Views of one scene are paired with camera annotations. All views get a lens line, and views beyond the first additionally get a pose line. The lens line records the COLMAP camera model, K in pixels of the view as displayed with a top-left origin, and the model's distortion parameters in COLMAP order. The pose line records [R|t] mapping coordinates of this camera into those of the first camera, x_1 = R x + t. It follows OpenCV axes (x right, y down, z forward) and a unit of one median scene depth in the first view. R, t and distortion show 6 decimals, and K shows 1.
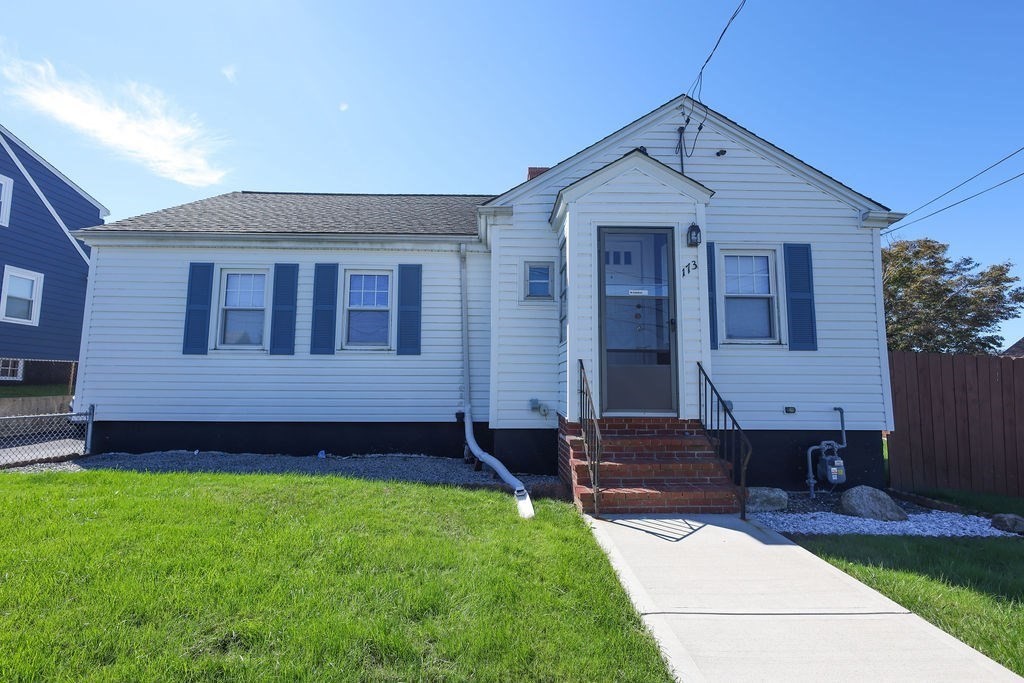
lens RADIAL K [[472.9, 0, 511.3], [0, 472.9, 341.2], [0, 0, 1]] dist [0.001545, 0.001236]
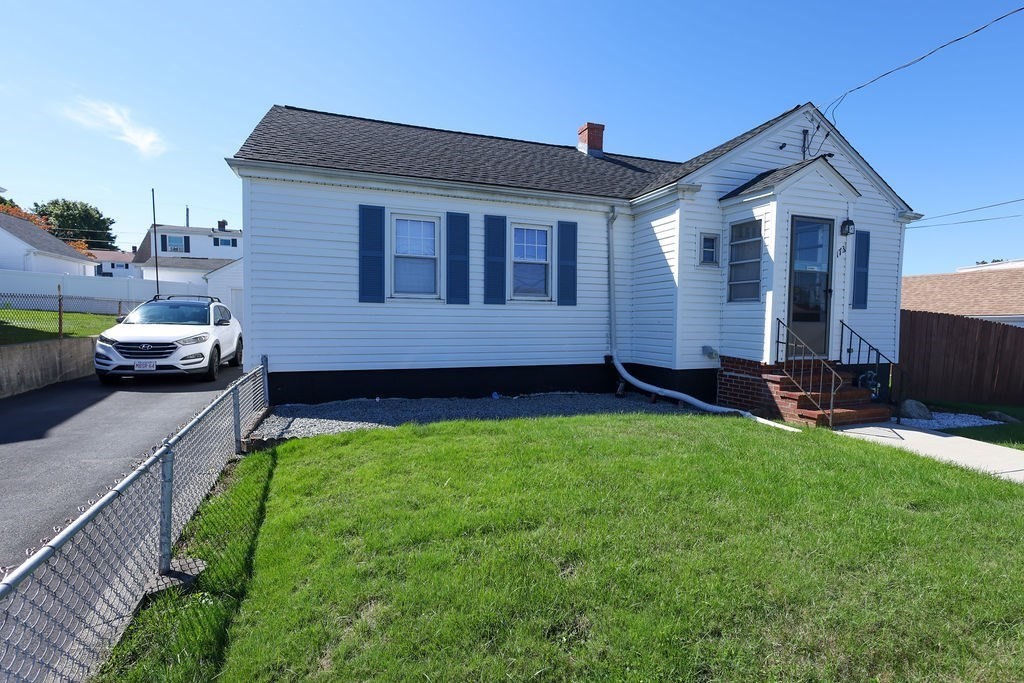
lens RADIAL K [[472.9, 0, 511.3], [0, 472.9, 341.2], [0, 0, 1]] dist [0.001545, 0.001236]
pose [[0.950210, -0.010740, 0.311424, -0.693588], [-0.035971, 0.988944, 0.143858, -0.043784], [-0.309526, -0.147897, 0.939319, -0.020497]]
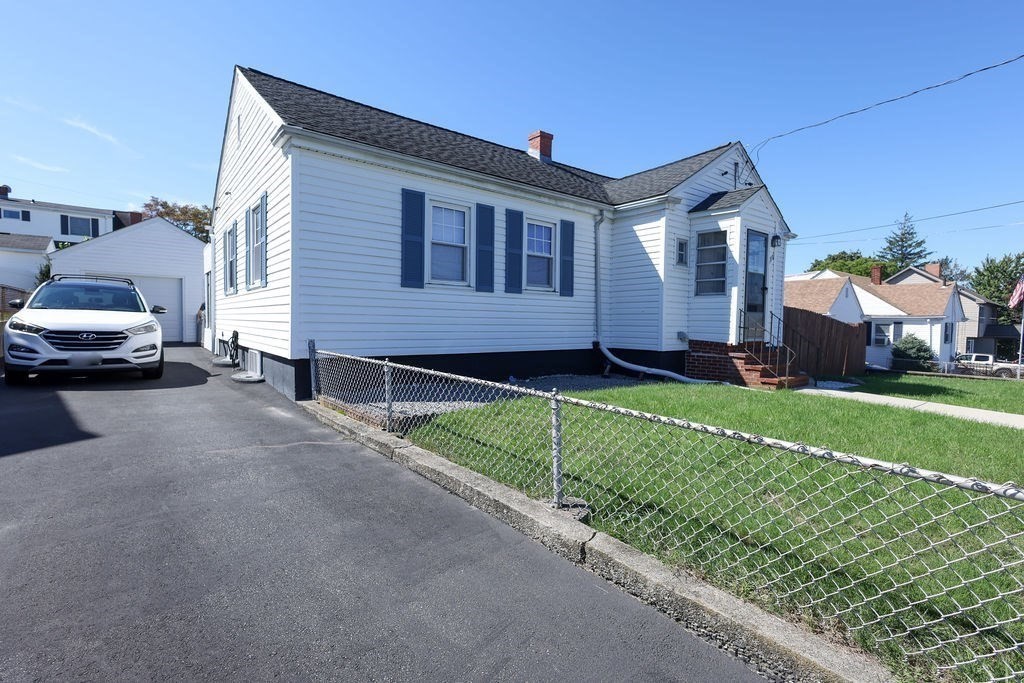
lens RADIAL K [[472.9, 0, 511.3], [0, 472.9, 341.2], [0, 0, 1]] dist [0.001545, 0.001236]
pose [[0.799533, -0.018051, 0.600351, -1.083140], [-0.071650, 0.989544, 0.125175, 0.000504], [-0.596333, -0.143097, 0.789880, 0.091282]]
